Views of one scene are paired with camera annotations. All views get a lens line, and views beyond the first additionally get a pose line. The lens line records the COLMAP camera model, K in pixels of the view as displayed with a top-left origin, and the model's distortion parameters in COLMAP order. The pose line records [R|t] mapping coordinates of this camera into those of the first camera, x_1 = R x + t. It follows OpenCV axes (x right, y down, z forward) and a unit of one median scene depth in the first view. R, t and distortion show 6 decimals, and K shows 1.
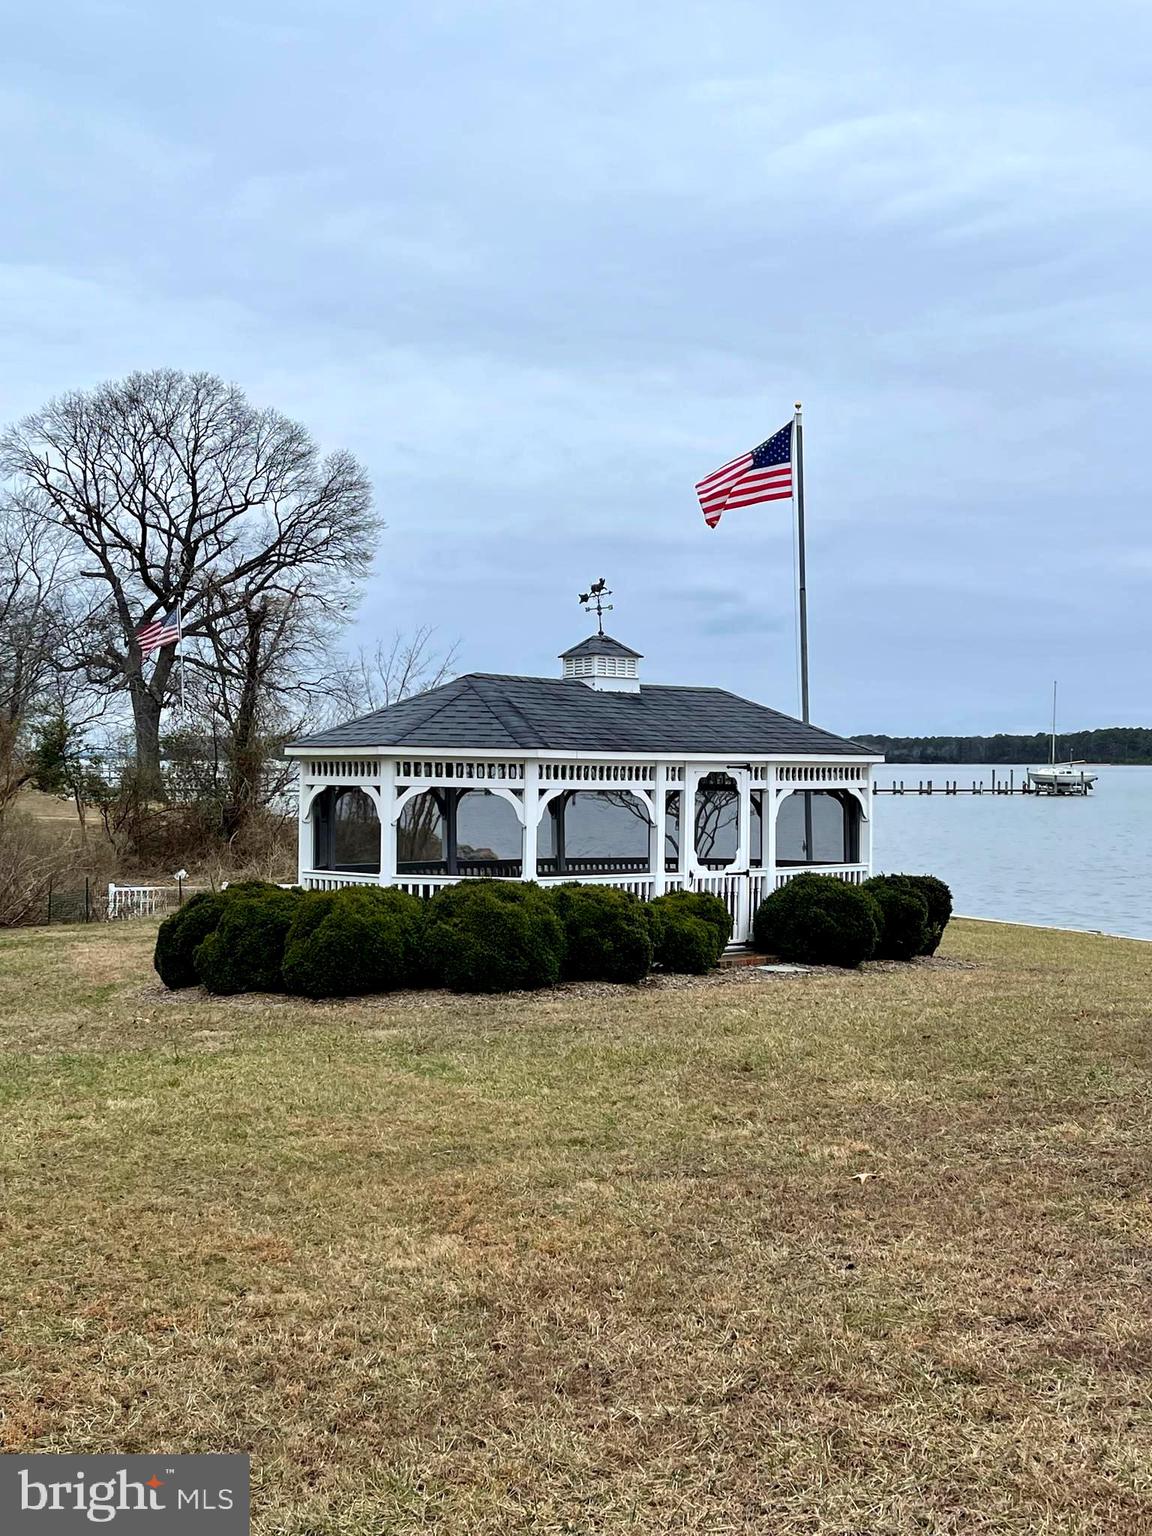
lens RADIAL K [[1878.8, 0, 576.0], [0, 1878.8, 768.0], [0, 0, 1]] dist [0.001019, 0.002802]
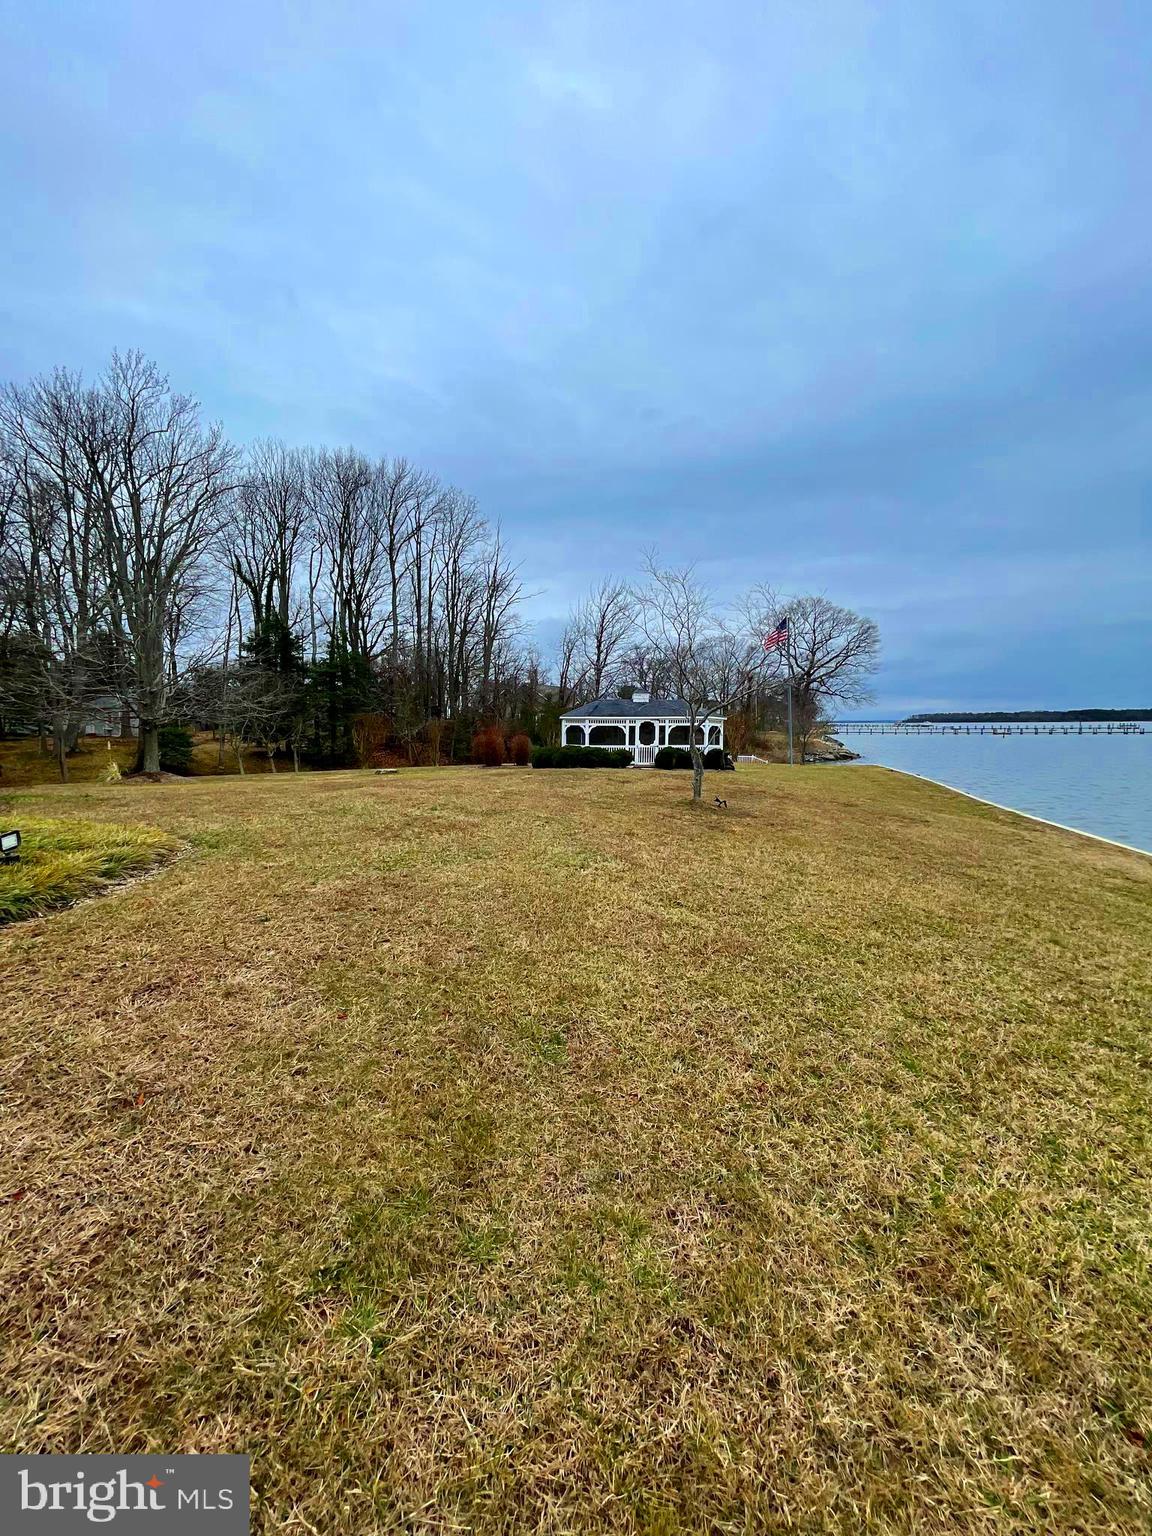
lens RADIAL K [[611.5, 0, 568.9], [0, 611.5, 766.3], [0, 0, 1]] dist [0.001896, 0.000074]
pose [[0.752000, 0.037344, -0.658104, 0.850012], [0.005912, 0.997972, 0.063385, 0.014727], [0.659137, -0.051556, 0.750254, -0.134990]]
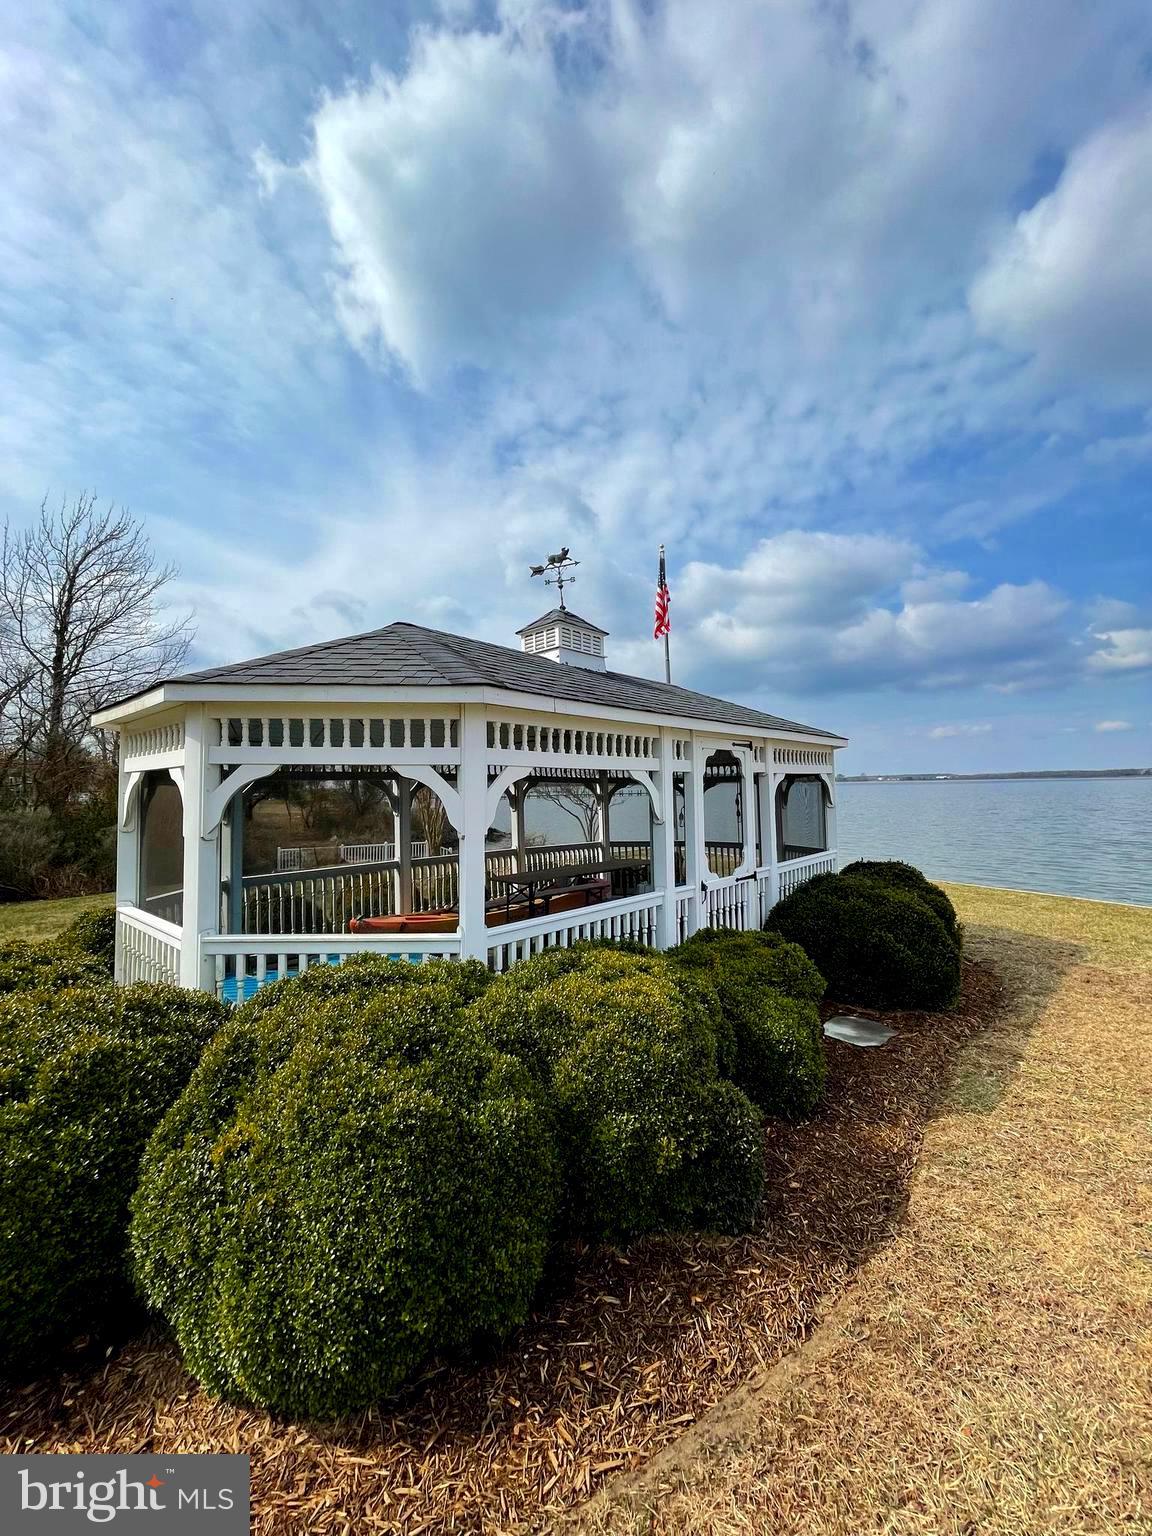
lens RADIAL K [[611.5, 0, 568.9], [0, 611.5, 766.3], [0, 0, 1]] dist [0.001896, 0.000074]
pose [[0.996581, -0.017053, 0.080845, -0.009680], [0.019882, 0.999213, -0.034325, 0.016676], [-0.080196, 0.035815, 0.996136, 0.761170]]
